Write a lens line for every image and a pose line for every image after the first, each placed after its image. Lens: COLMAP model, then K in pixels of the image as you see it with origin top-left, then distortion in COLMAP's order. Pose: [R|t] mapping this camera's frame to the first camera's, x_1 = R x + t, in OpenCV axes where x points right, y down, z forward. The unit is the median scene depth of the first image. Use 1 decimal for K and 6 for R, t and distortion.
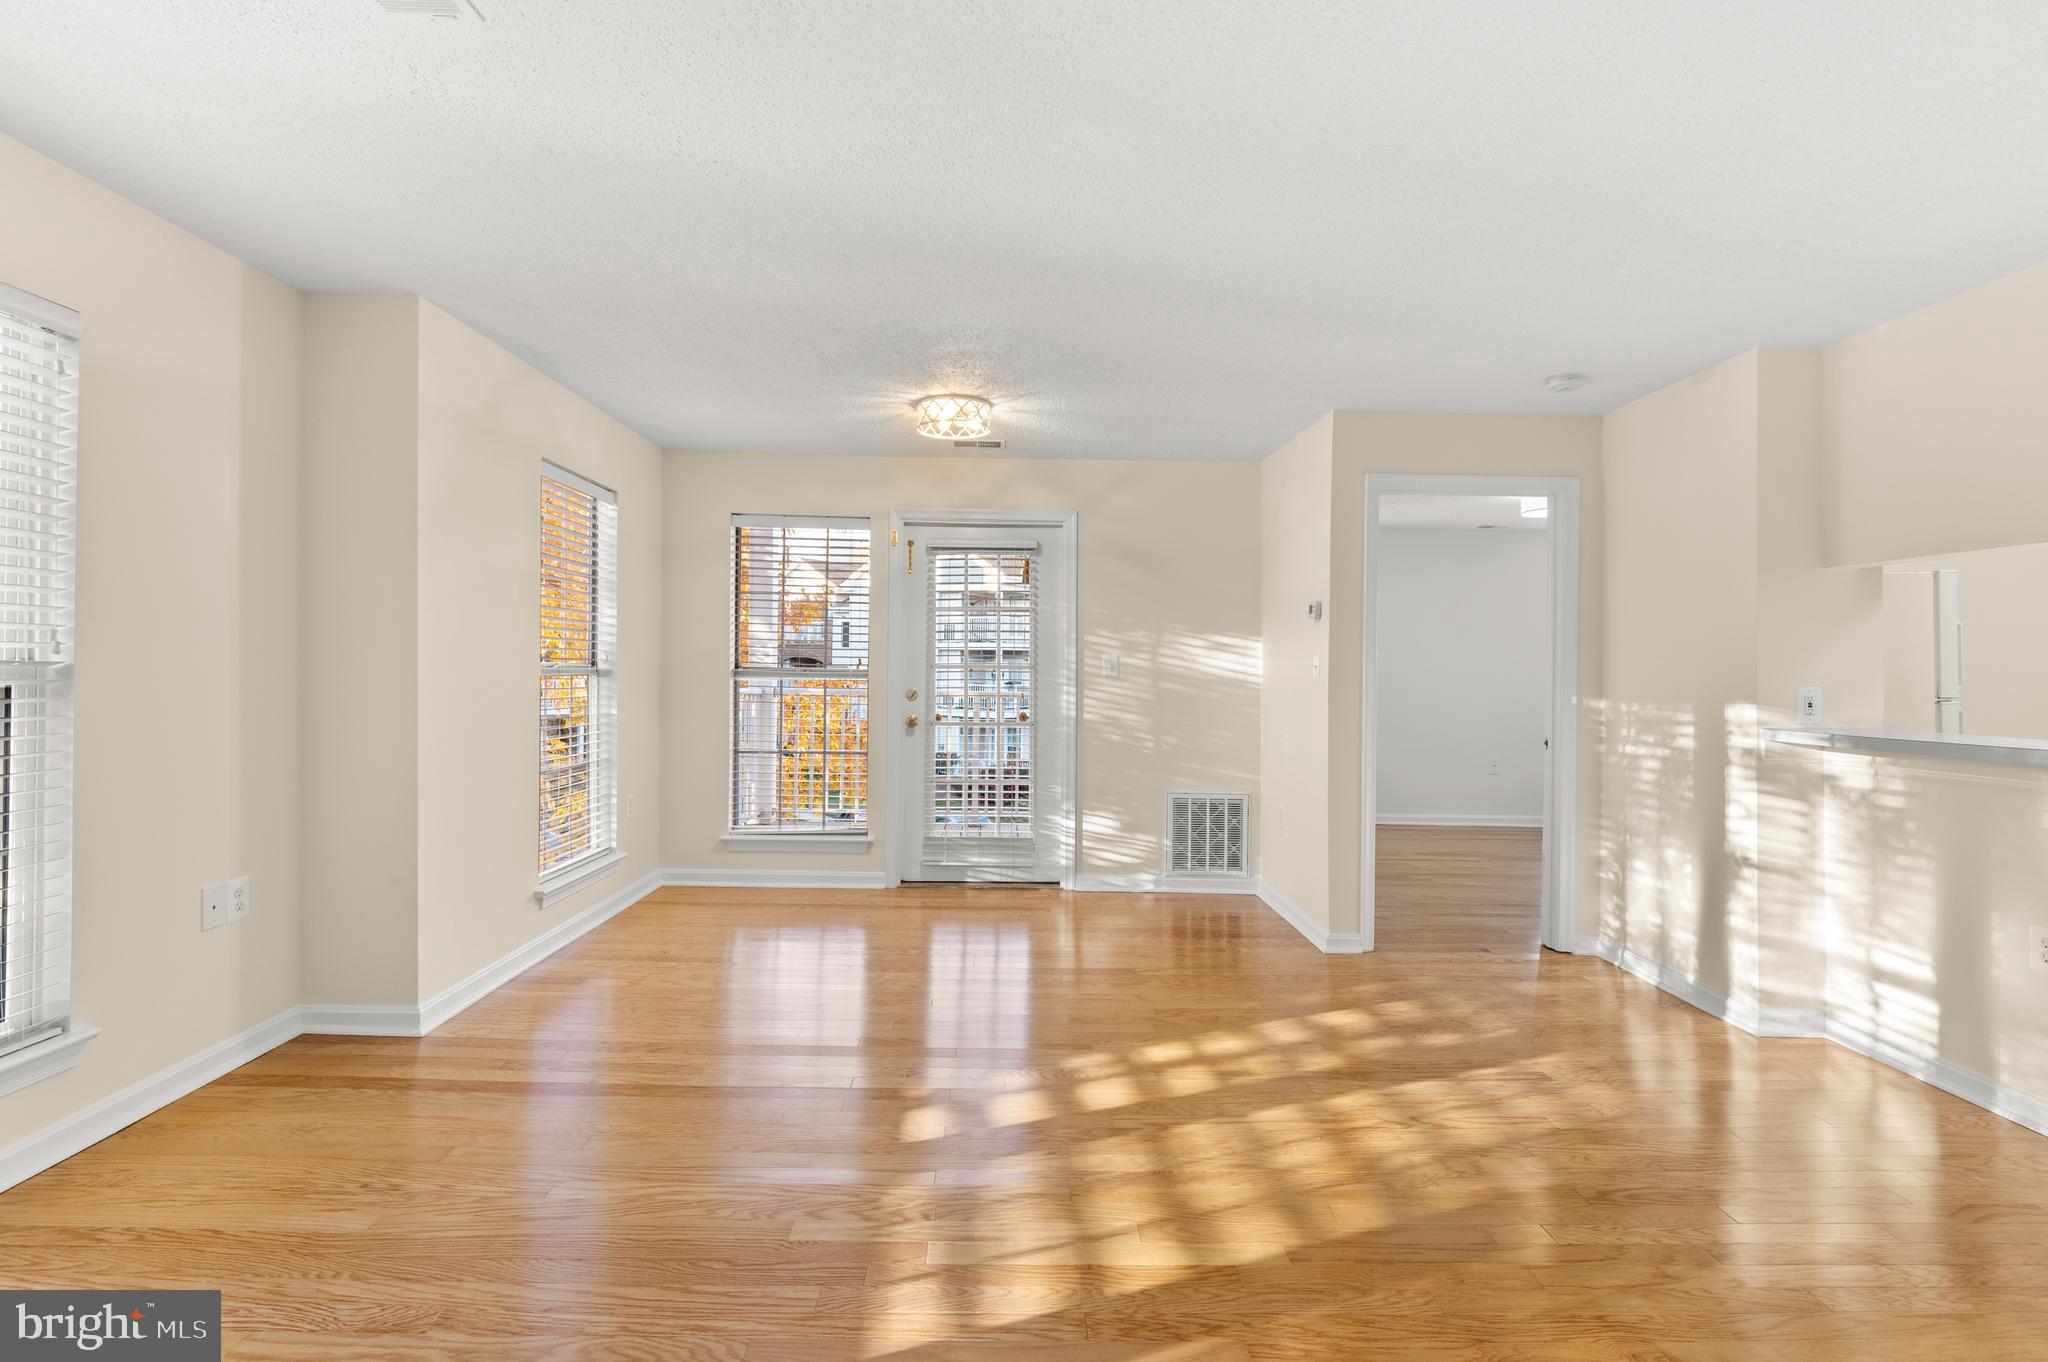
lens RADIAL K [[952.2, 0, 984.8], [0, 952.2, 666.2], [0, 0, 1]] dist [0.001835, -0.007512]
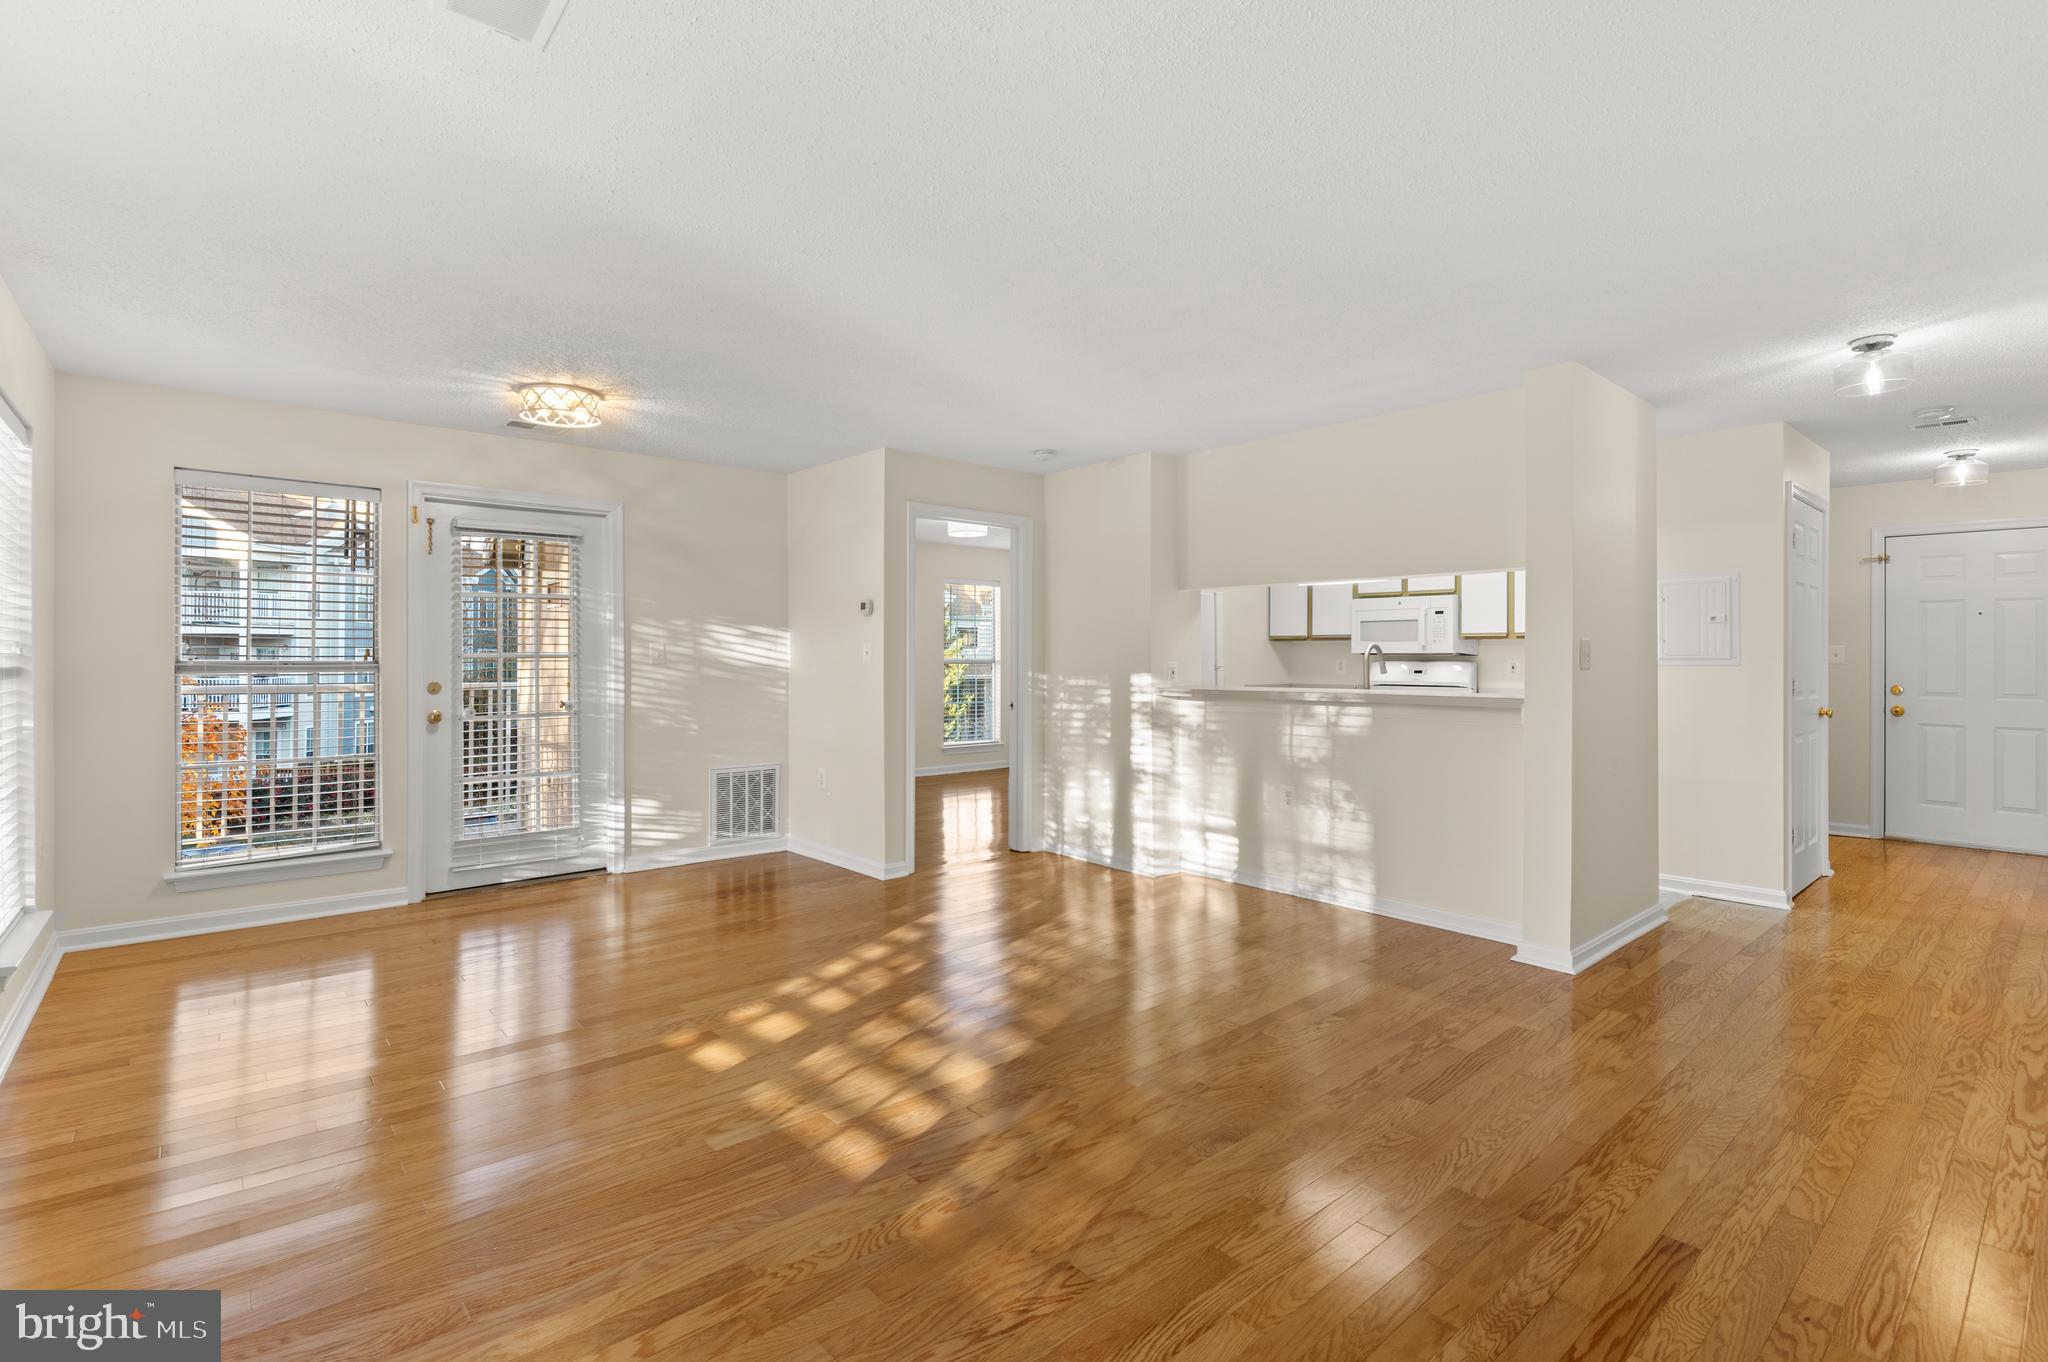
lens RADIAL K [[952.2, 0, 984.8], [0, 952.2, 666.2], [0, 0, 1]] dist [0.001835, -0.007512]
pose [[0.767937, -0.019795, 0.640220, -0.341240], [0.009768, 0.999768, 0.019196, -0.004533], [-0.640451, -0.008488, 0.767952, -0.049736]]
